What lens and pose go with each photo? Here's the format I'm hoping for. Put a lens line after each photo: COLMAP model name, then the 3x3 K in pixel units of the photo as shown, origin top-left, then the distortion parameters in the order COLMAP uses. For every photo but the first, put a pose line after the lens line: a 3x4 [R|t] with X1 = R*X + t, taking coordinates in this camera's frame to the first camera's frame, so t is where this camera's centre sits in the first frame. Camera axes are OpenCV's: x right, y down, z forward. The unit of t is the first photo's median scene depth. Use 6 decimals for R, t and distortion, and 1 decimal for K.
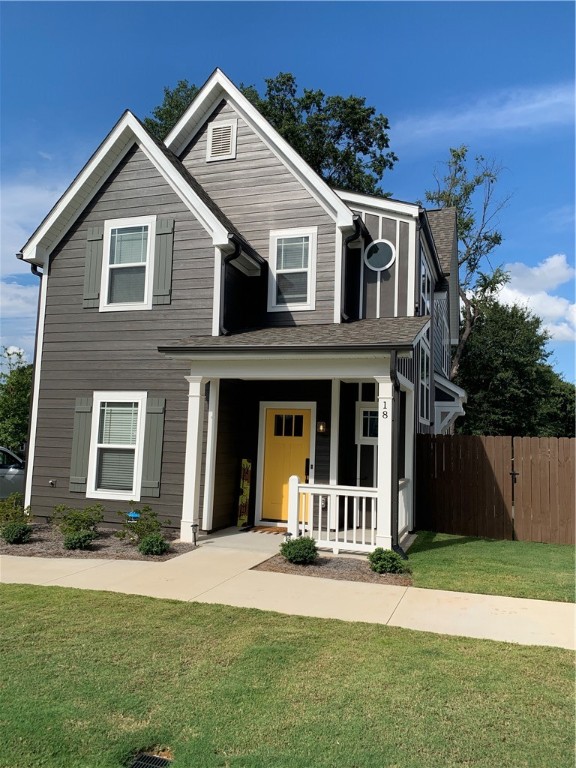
lens RADIAL K [[590.3, 0, 292.9], [0, 590.3, 382.5], [0, 0, 1]] dist [0.038187, -0.056481]
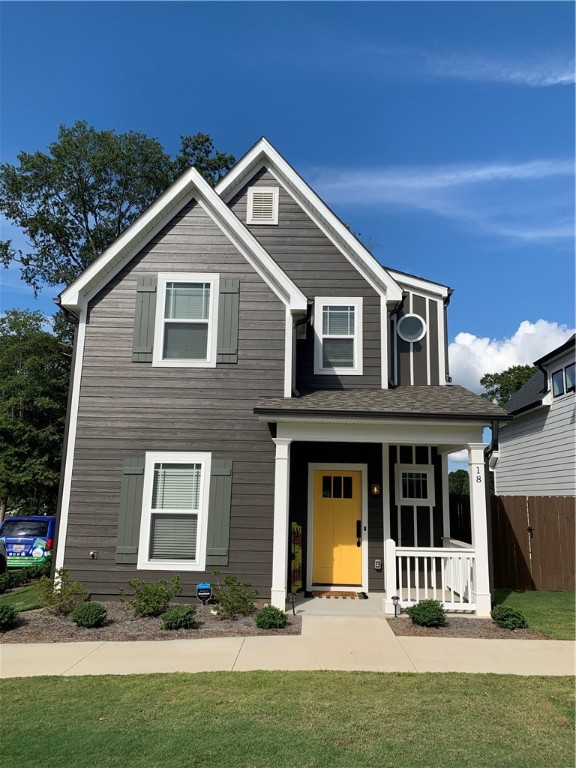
lens RADIAL K [[590.3, 0, 303.2], [0, 590.3, 379.1], [0, 0, 1]] dist [0.038187, -0.056481]
pose [[0.955133, 0.046888, 0.292441, -0.378898], [-0.019335, 0.995154, -0.096406, -0.013437], [-0.295544, 0.086426, 0.951412, 0.033837]]
